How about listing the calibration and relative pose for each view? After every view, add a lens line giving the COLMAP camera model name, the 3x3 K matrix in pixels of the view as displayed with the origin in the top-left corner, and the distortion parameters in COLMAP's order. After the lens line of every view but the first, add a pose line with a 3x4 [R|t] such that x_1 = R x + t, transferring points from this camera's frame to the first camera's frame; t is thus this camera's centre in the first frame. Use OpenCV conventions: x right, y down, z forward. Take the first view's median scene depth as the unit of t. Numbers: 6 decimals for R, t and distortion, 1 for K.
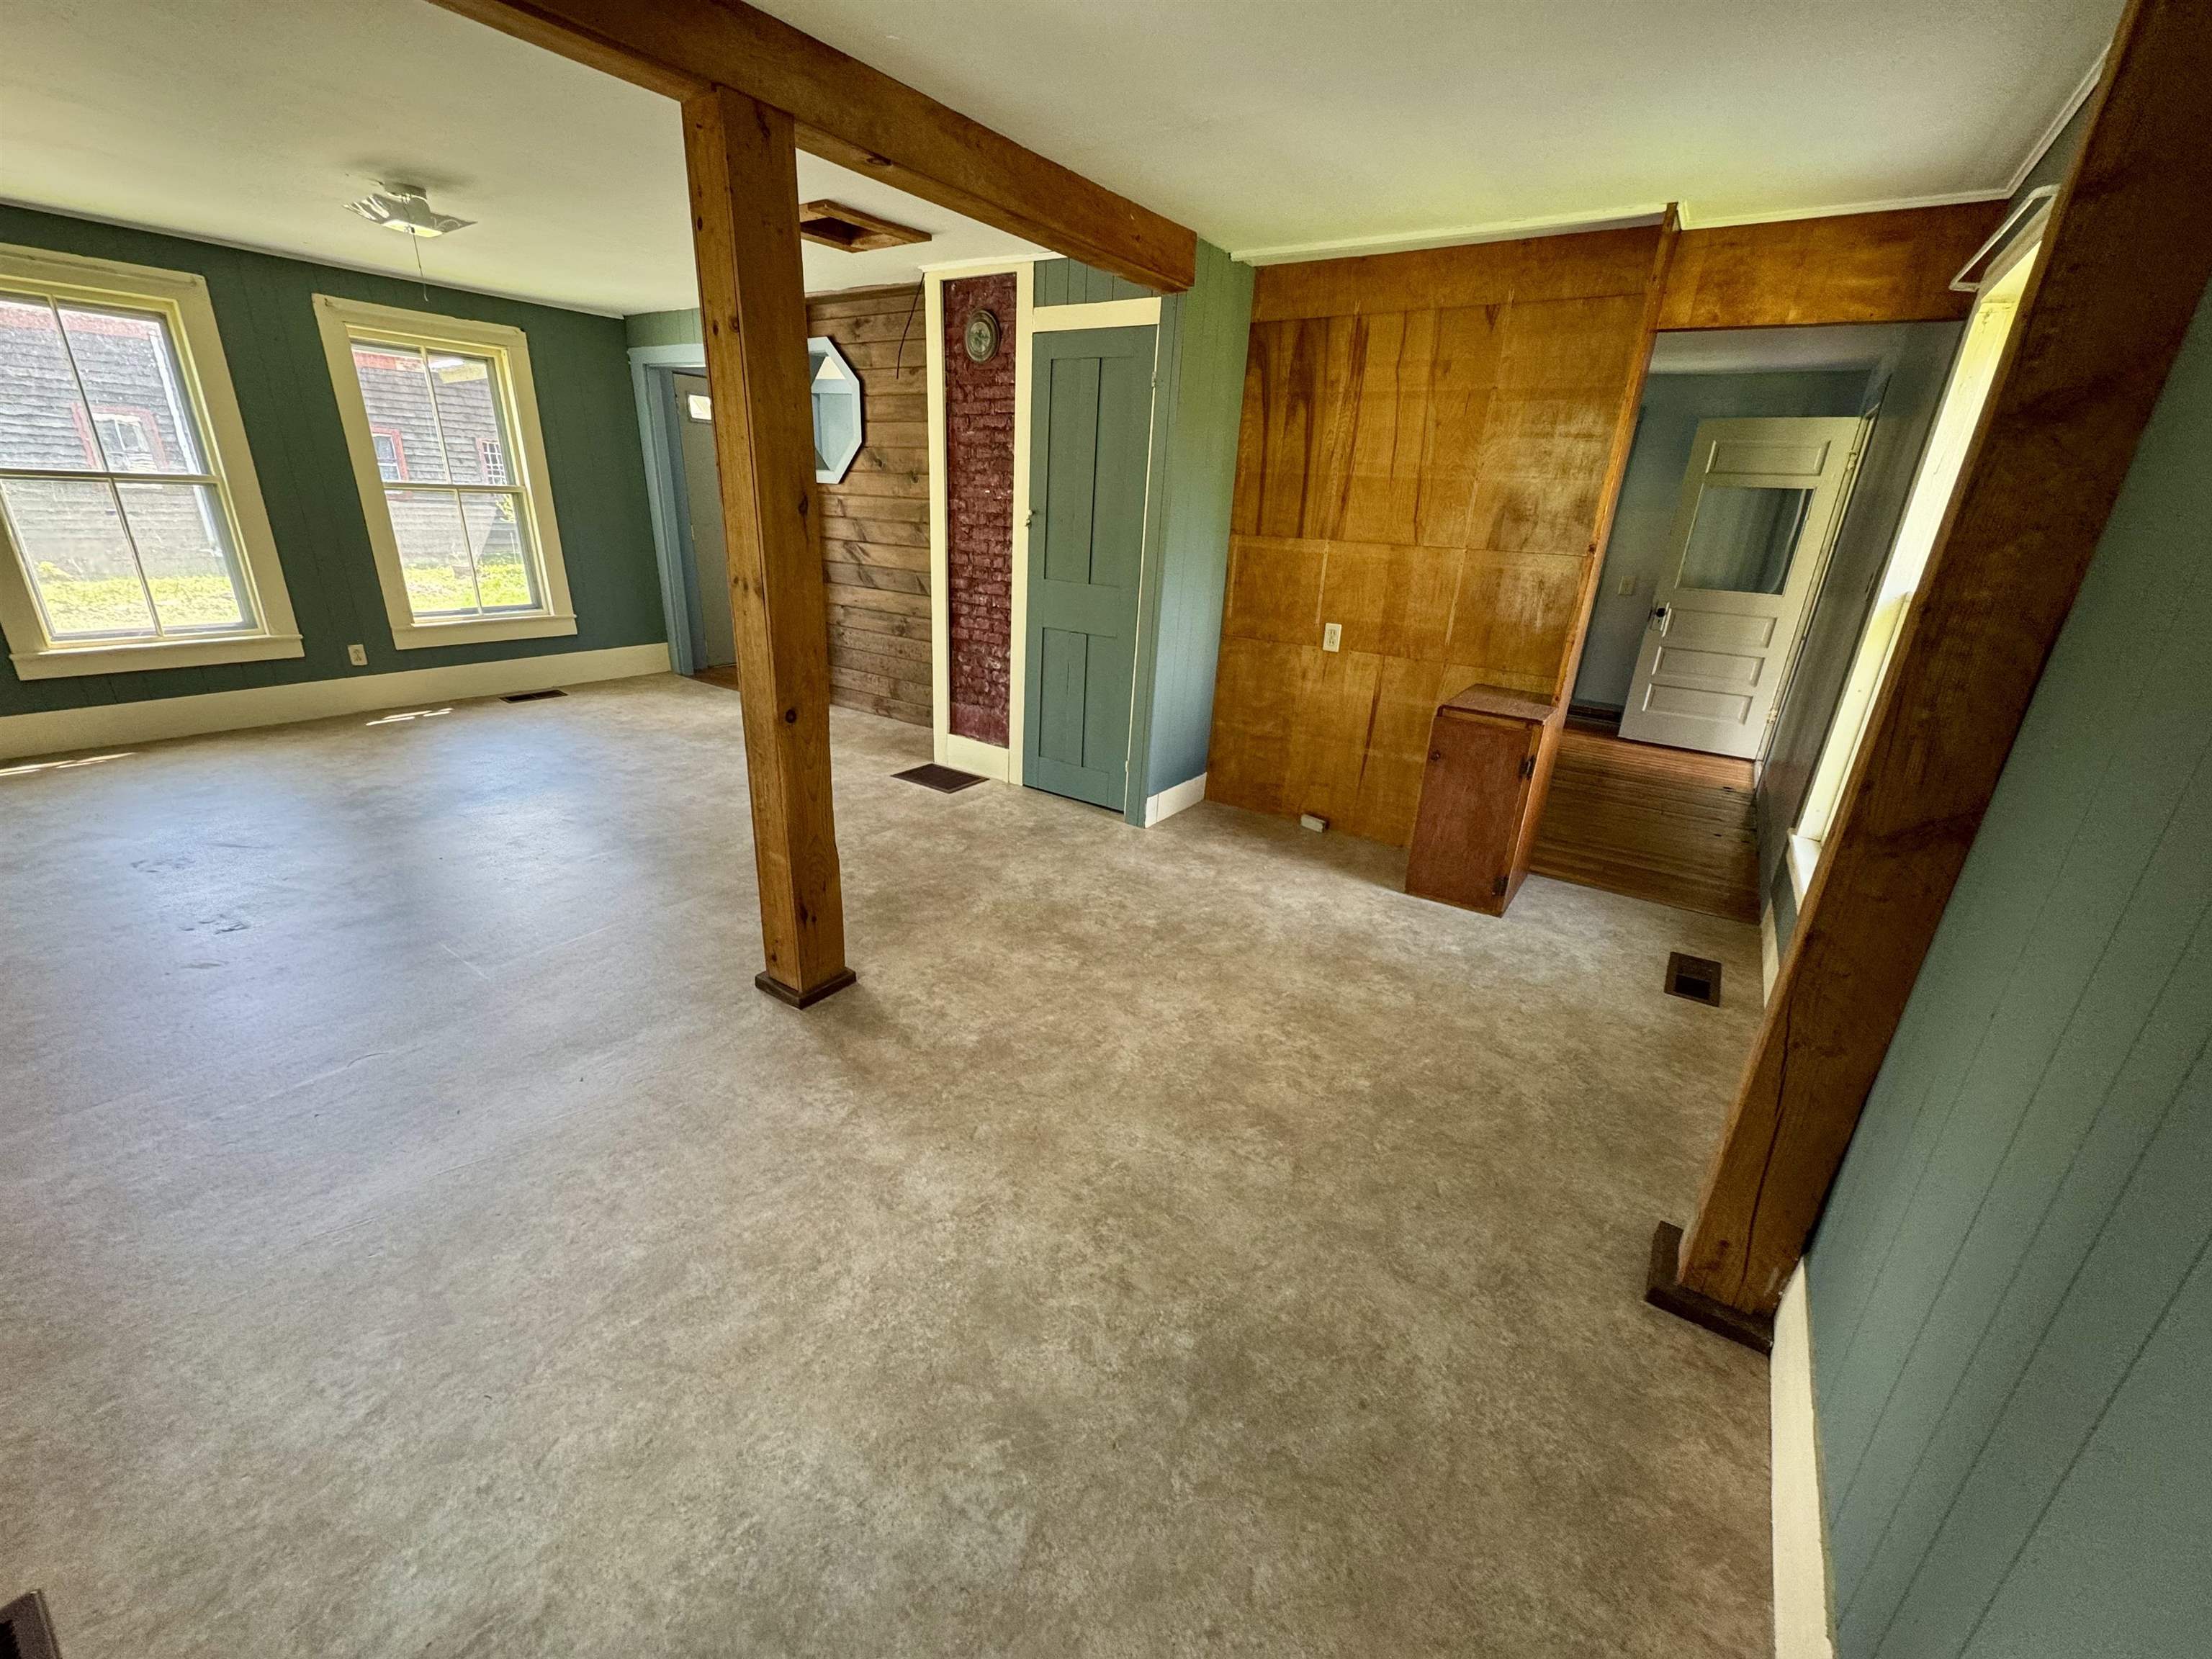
lens RADIAL K [[886.0, 0, 1107.2], [0, 886.0, 823.8], [0, 0, 1]] dist [-0.001959, 0.000162]
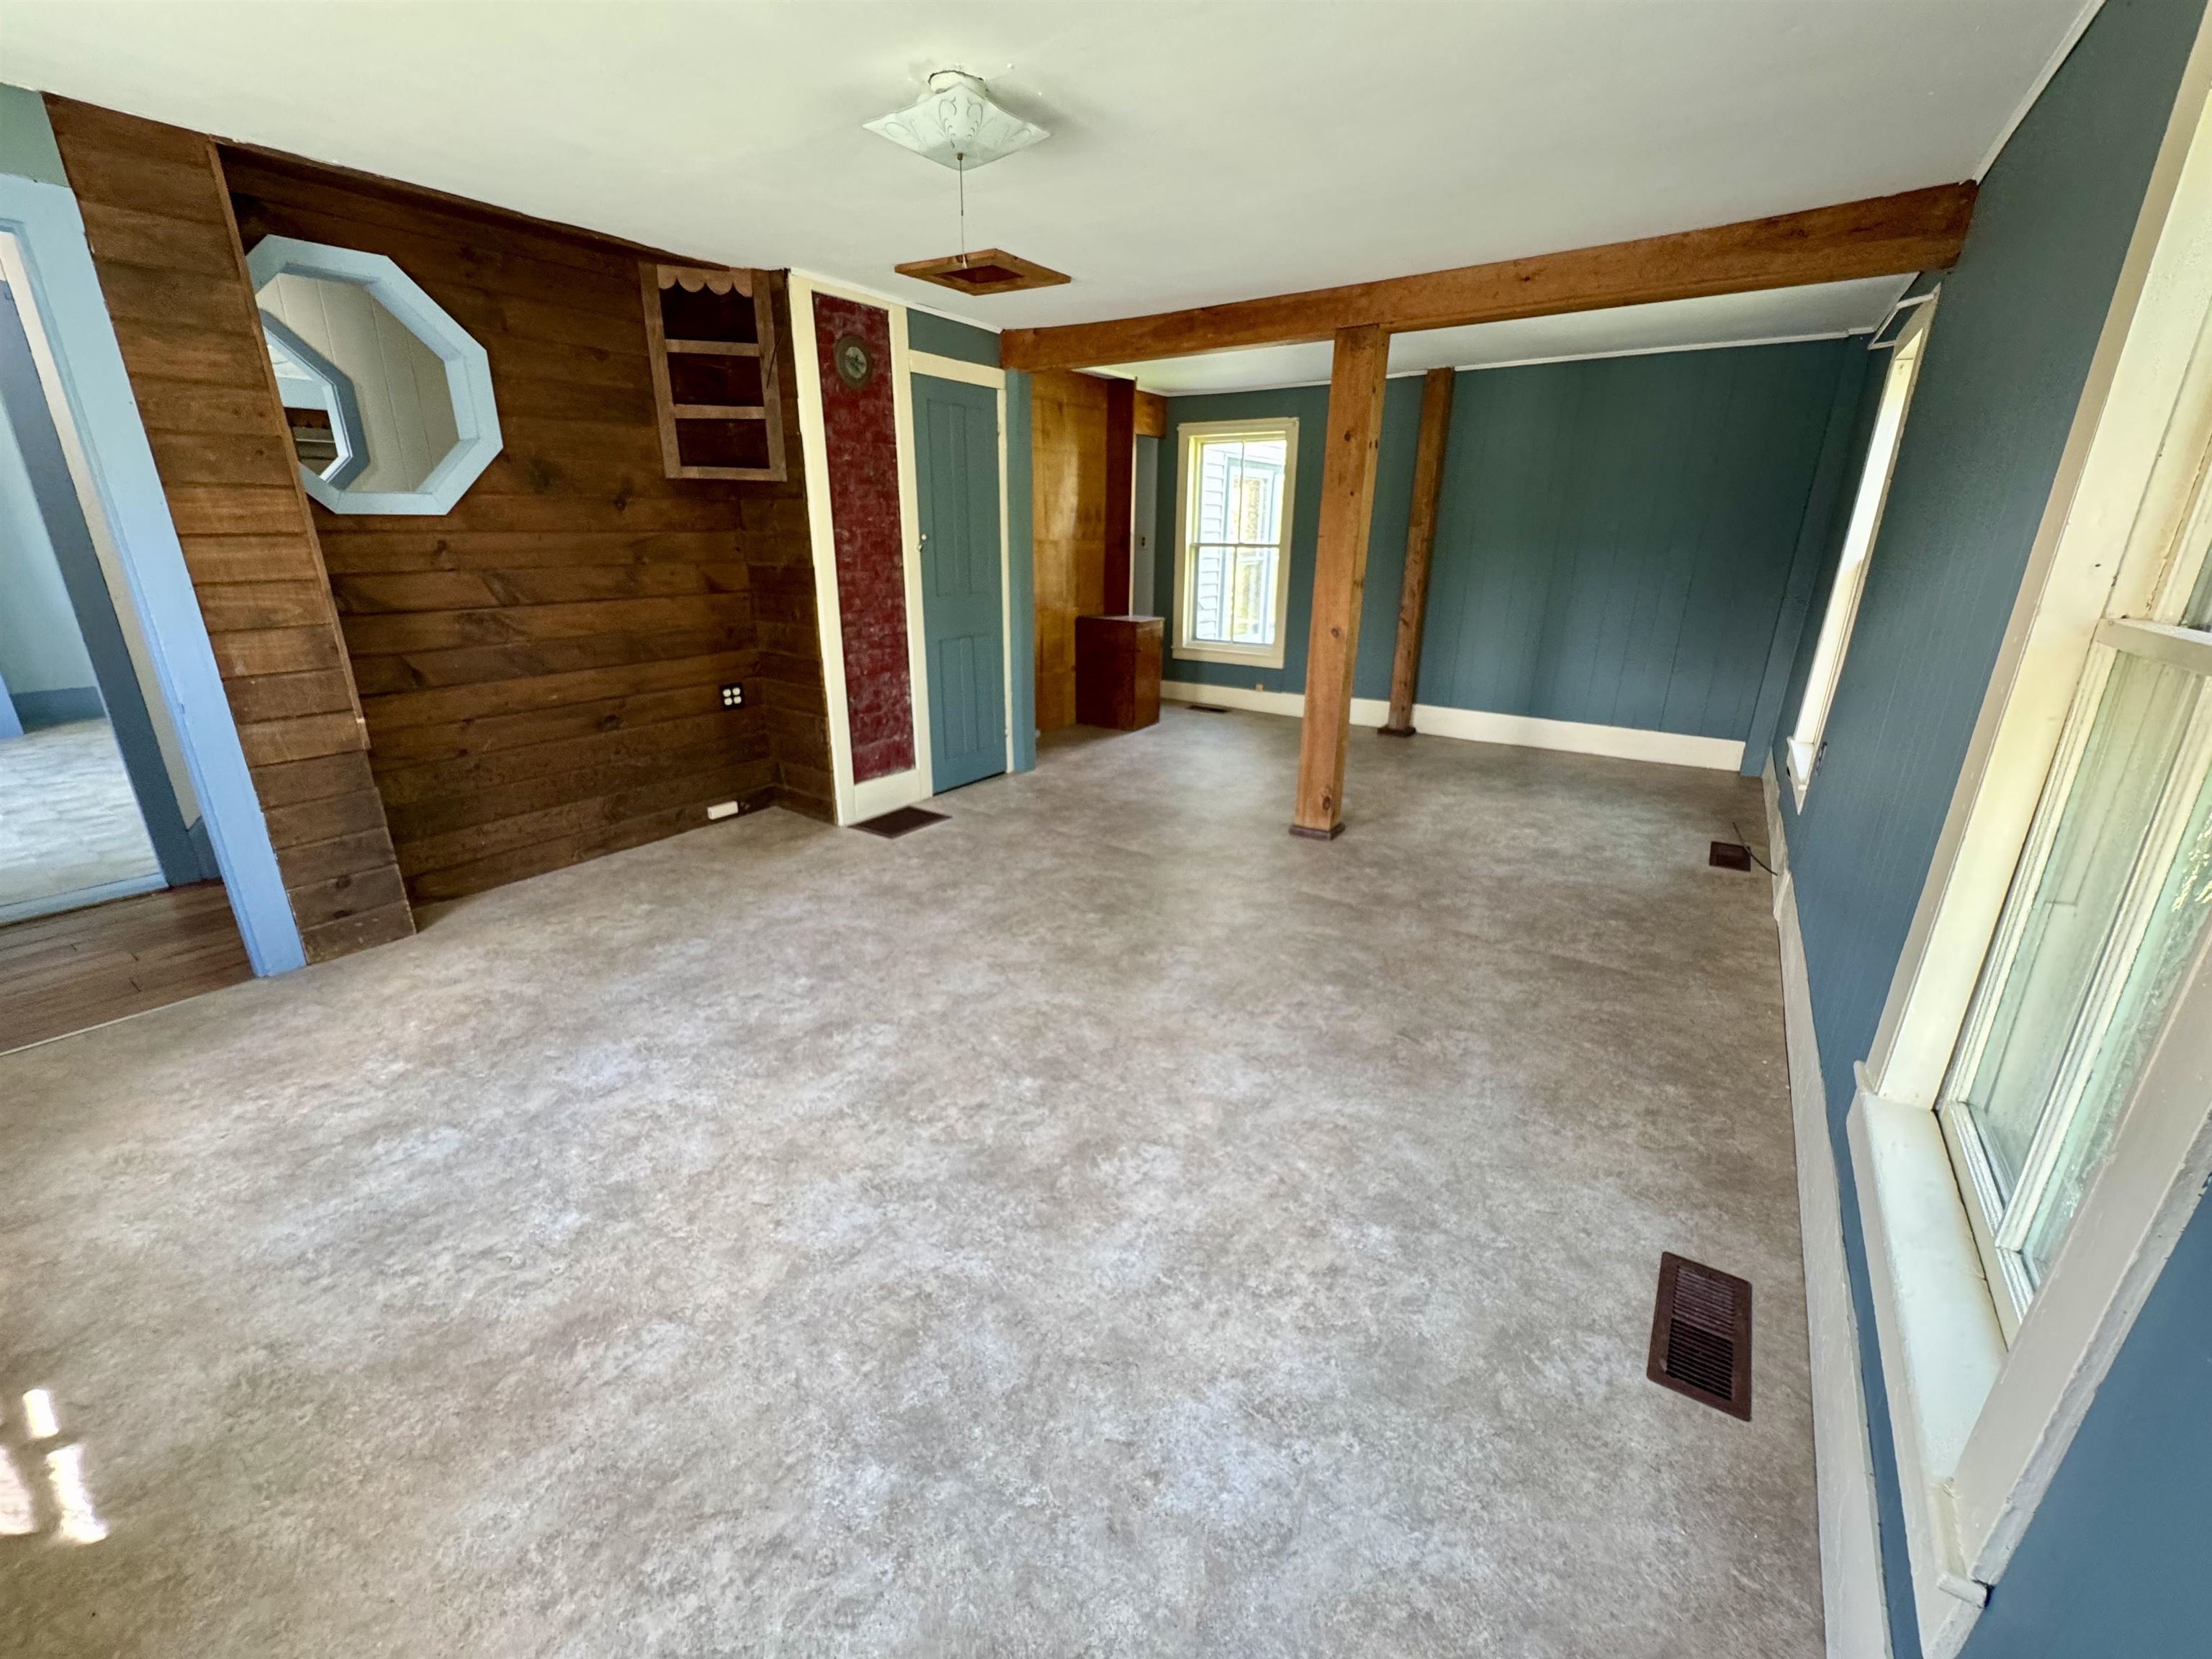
lens RADIAL K [[886.0, 0, 1109.4], [0, 886.0, 819.9], [0, 0, 1]] dist [-0.001959, 0.000162]
pose [[-0.004333, -0.363951, 0.931408, -1.227052], [0.337538, 0.876220, 0.343956, -0.348267], [-0.941302, 0.315876, 0.119051, 0.777416]]
